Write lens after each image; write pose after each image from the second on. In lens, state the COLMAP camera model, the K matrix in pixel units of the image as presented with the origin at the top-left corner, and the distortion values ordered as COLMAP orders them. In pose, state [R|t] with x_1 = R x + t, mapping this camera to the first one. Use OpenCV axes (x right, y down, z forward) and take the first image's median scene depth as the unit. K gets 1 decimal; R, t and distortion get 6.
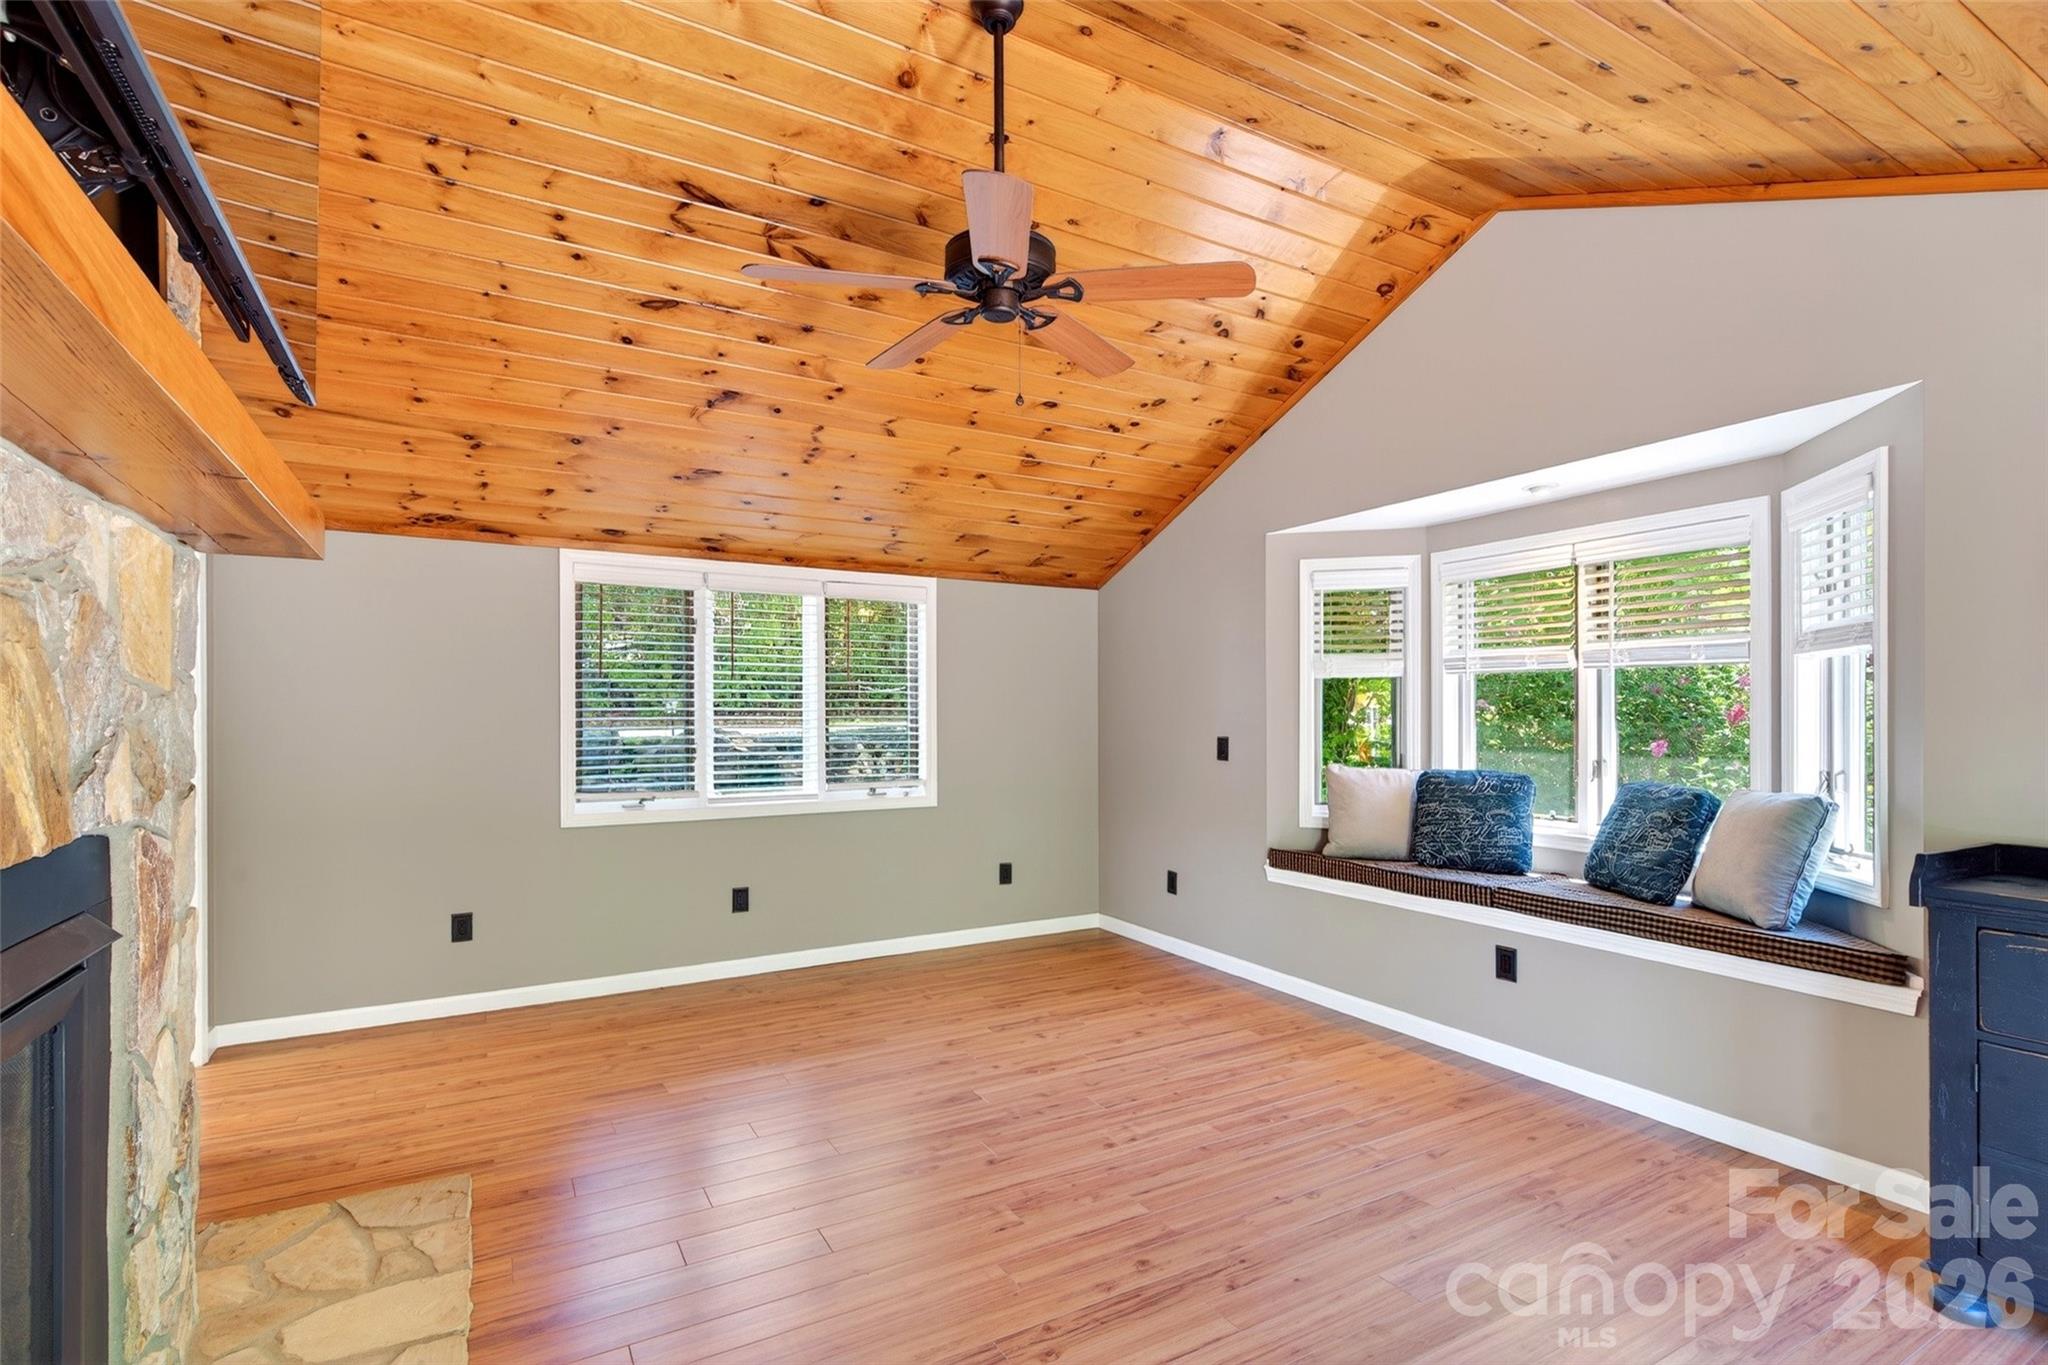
lens RADIAL K [[935.1, 0, 1010.3], [0, 935.1, 699.4], [0, 0, 1]] dist [0.023715, -0.007379]
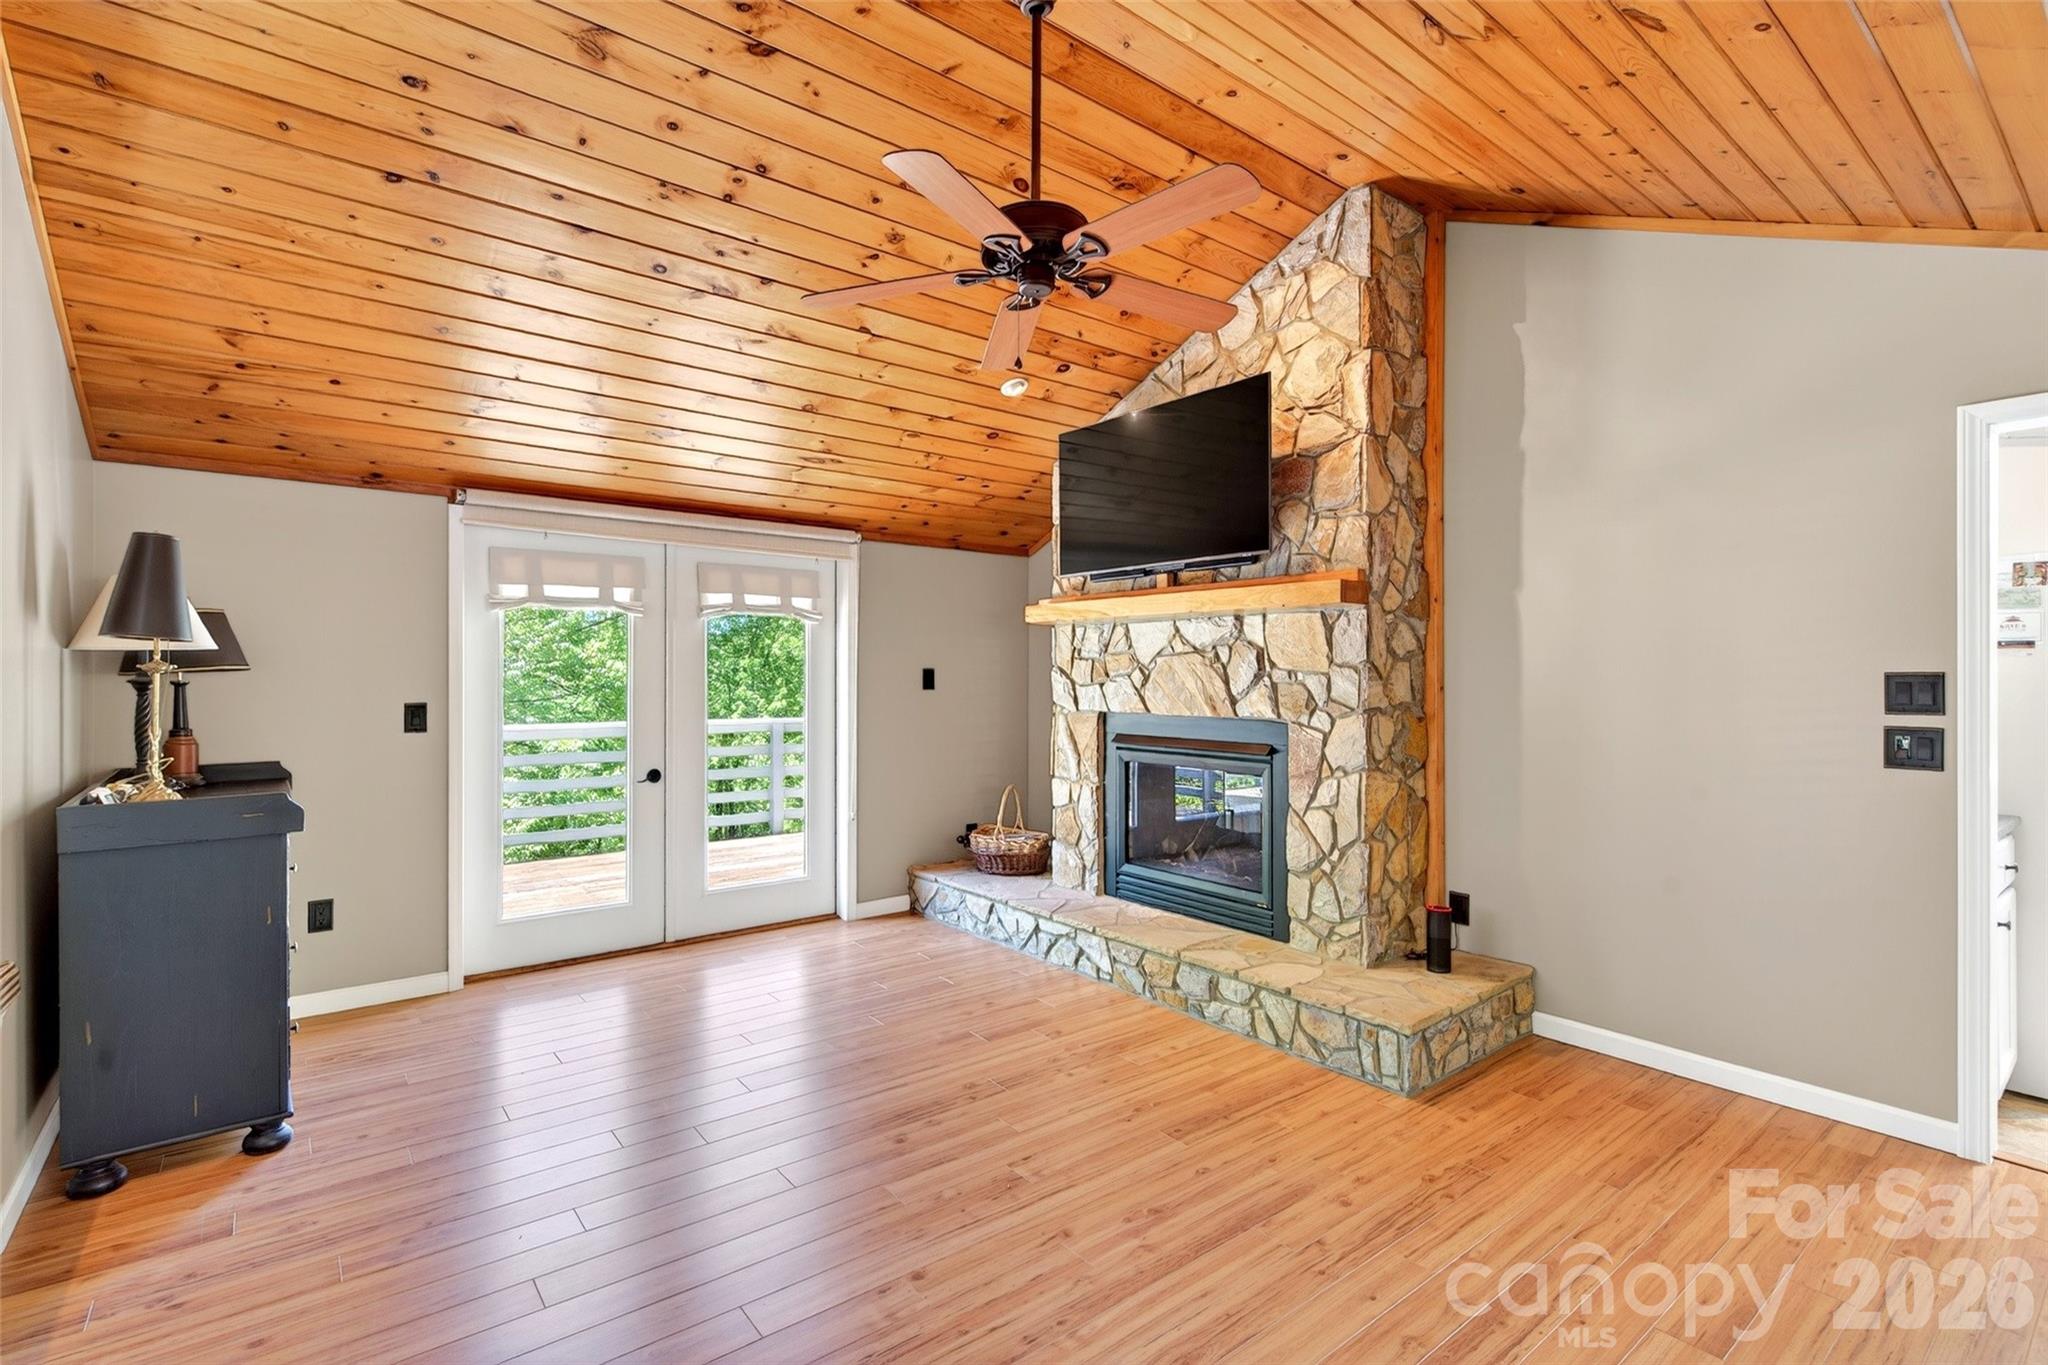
lens RADIAL K [[964.4, 0, 1031.6], [0, 964.4, 658.5], [0, 0, 1]] dist [0.026171, -0.022742]
pose [[-0.984074, -0.008955, -0.177535, 0.102133], [-0.002320, 0.999292, -0.037549, 0.017907], [0.177745, -0.036539, -0.983398, 1.156846]]
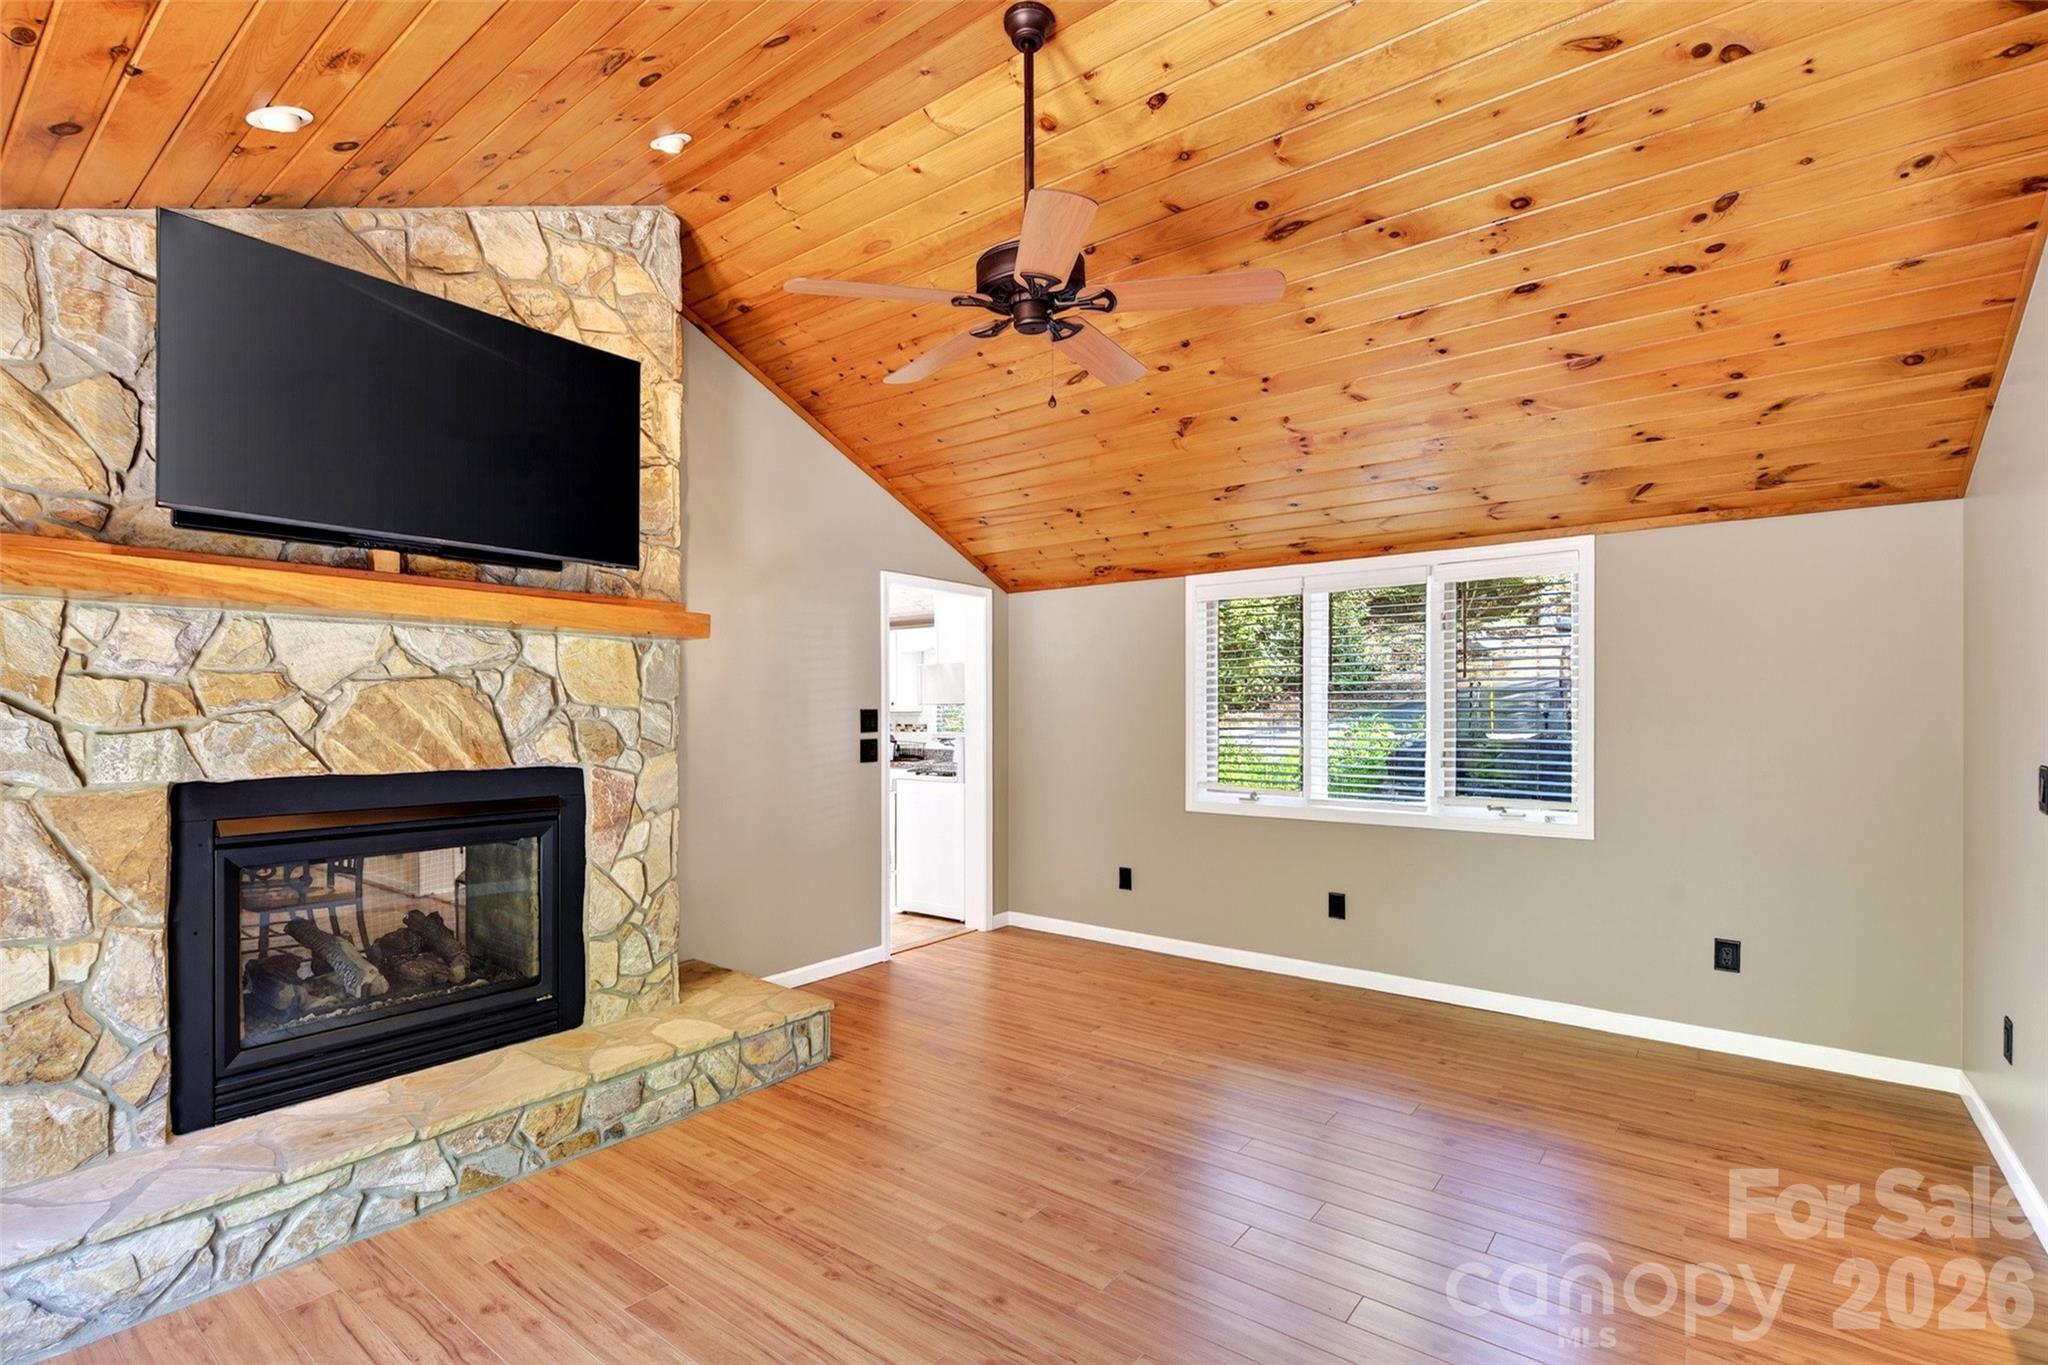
lens RADIAL K [[935.1, 0, 1010.3], [0, 935.1, 699.4], [0, 0, 1]] dist [0.023715, -0.007379]
pose [[0.396428, -0.013149, -0.917972, 0.524066], [0.015276, 0.999853, -0.007725, 0.000920], [0.917939, -0.010961, 0.396571, 0.328693]]
